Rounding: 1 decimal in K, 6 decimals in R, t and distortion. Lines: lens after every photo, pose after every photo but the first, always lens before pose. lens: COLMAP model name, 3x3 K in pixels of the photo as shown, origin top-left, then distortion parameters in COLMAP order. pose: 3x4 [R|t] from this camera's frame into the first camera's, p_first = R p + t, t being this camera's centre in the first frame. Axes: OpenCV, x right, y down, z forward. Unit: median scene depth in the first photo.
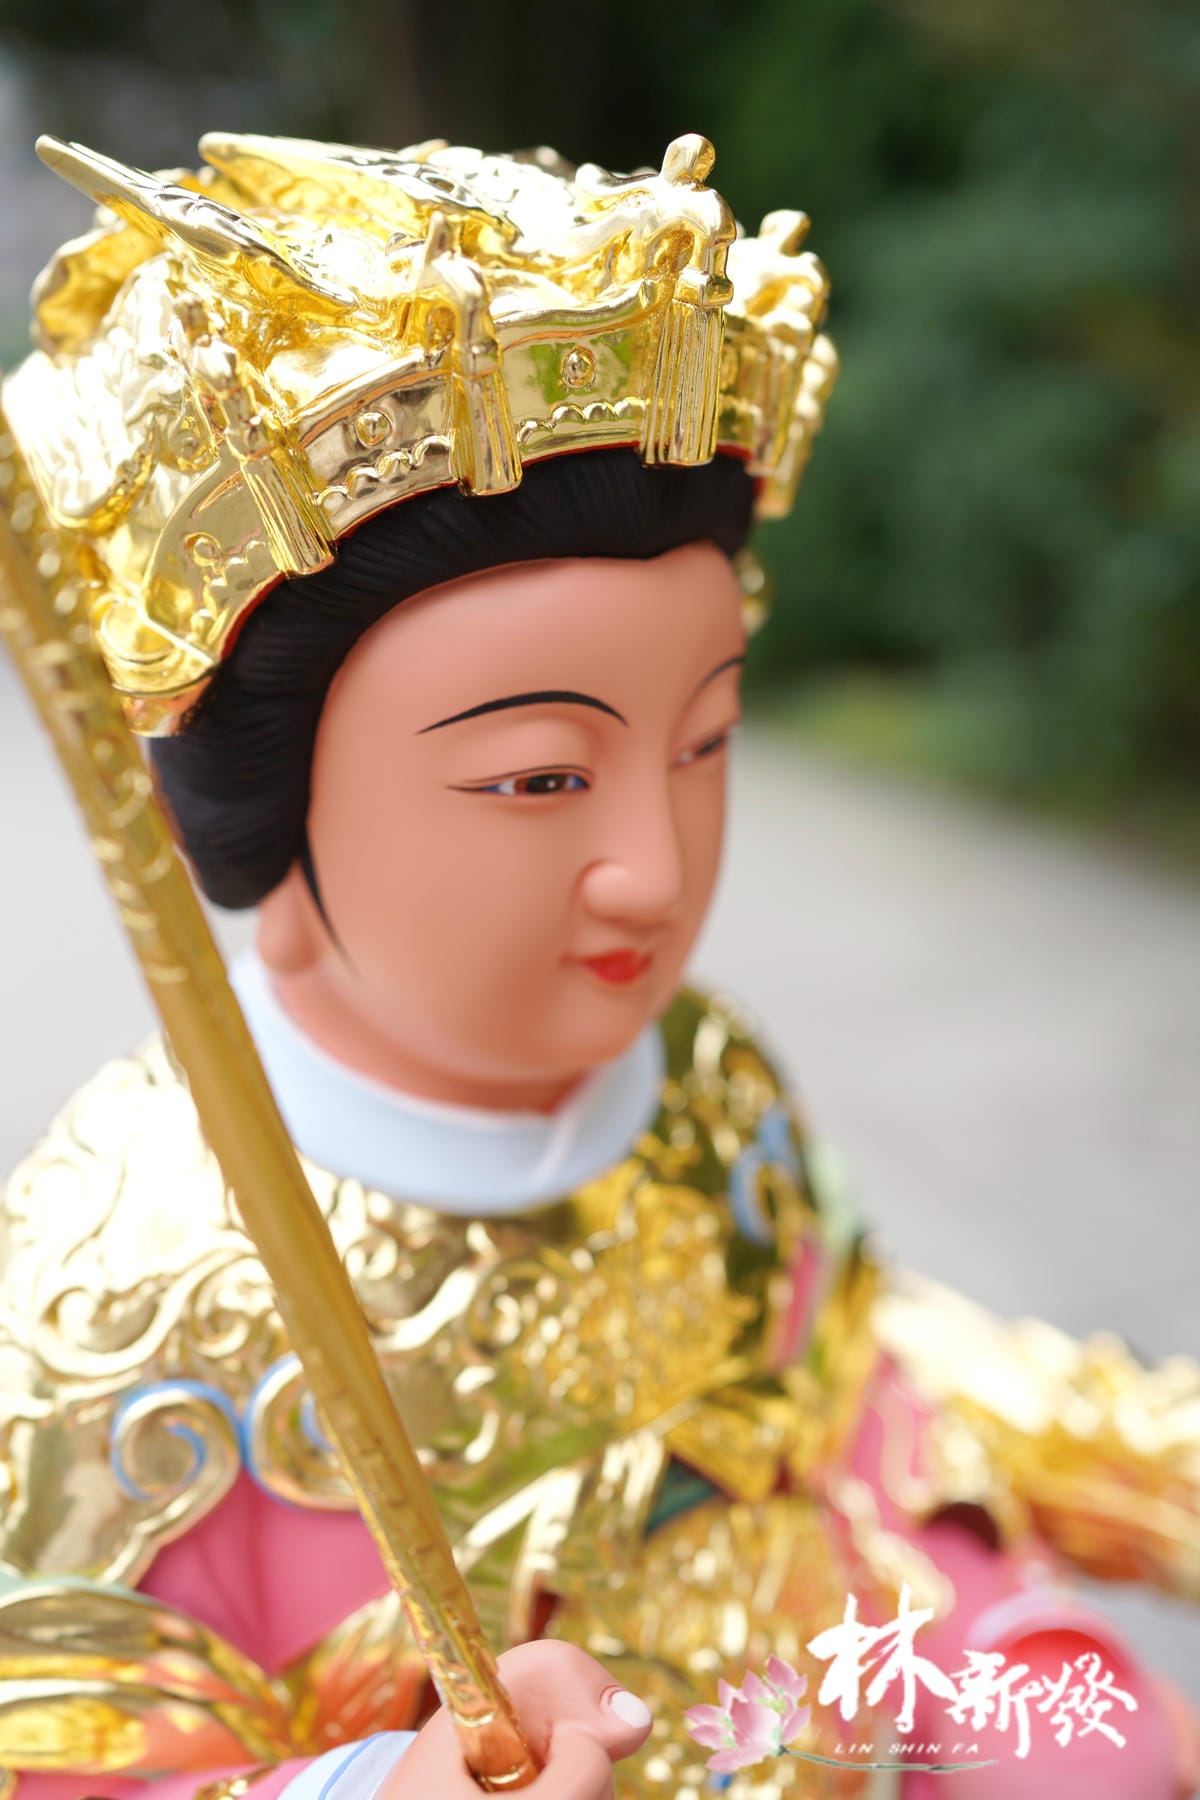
lens RADIAL K [[1812.5, 0, 586.2], [0, 1812.5, 912.4], [0, 0, 1]] dist [-0.028939, 0.149524]
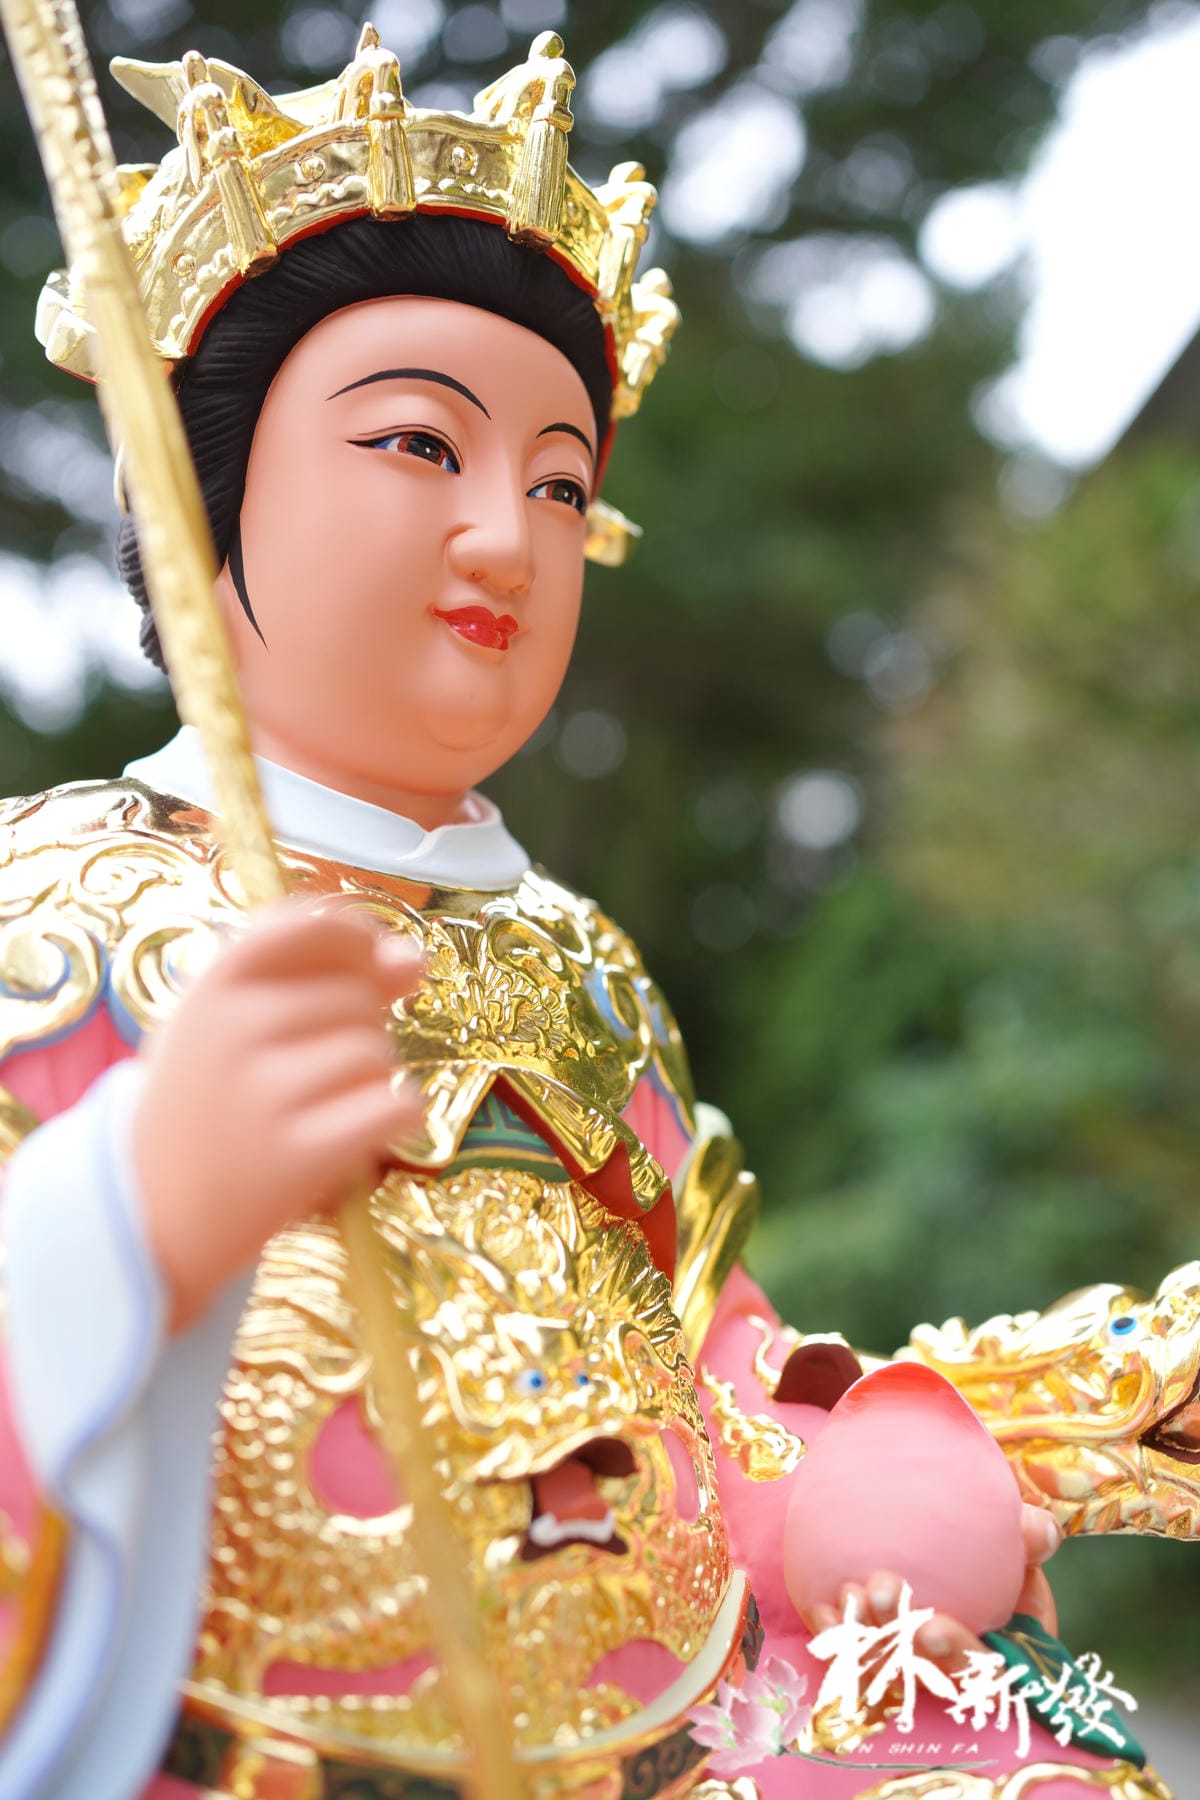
lens RADIAL K [[1812.5, 0, 586.2], [0, 1812.5, 912.4], [0, 0, 1]] dist [-0.028939, 0.149524]
pose [[0.999025, 0.033877, -0.028313, 0.148374], [-0.043112, 0.886785, -0.460167, 0.852377], [0.009518, 0.460939, 0.887381, 0.007405]]
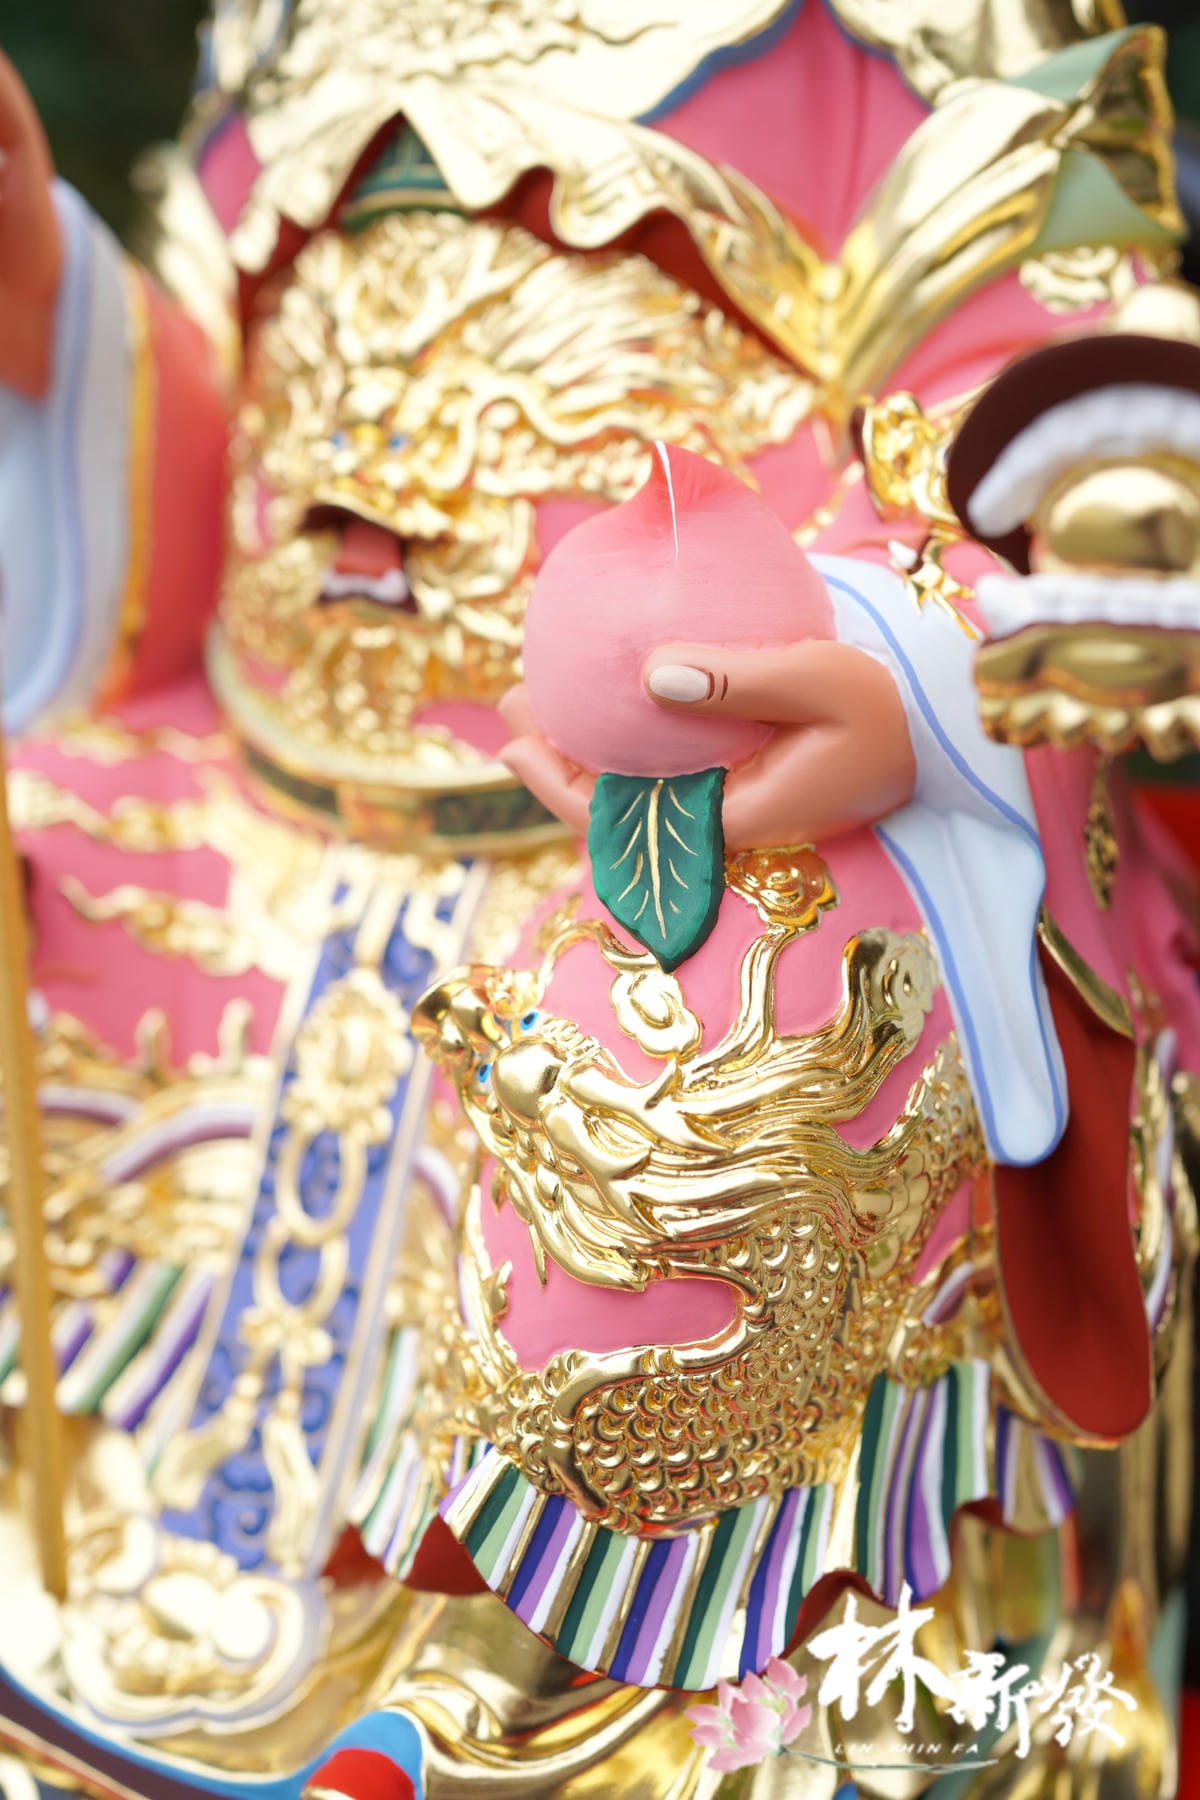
lens RADIAL K [[1812.5, 0, 586.2], [0, 1812.5, 912.4], [0, 0, 1]] dist [-0.028939, 0.149524]
pose [[0.280841, 0.333403, -0.899984, 1.348648], [-0.228539, 0.933981, 0.274681, 0.501019], [0.932147, 0.128539, 0.338496, 0.989790]]
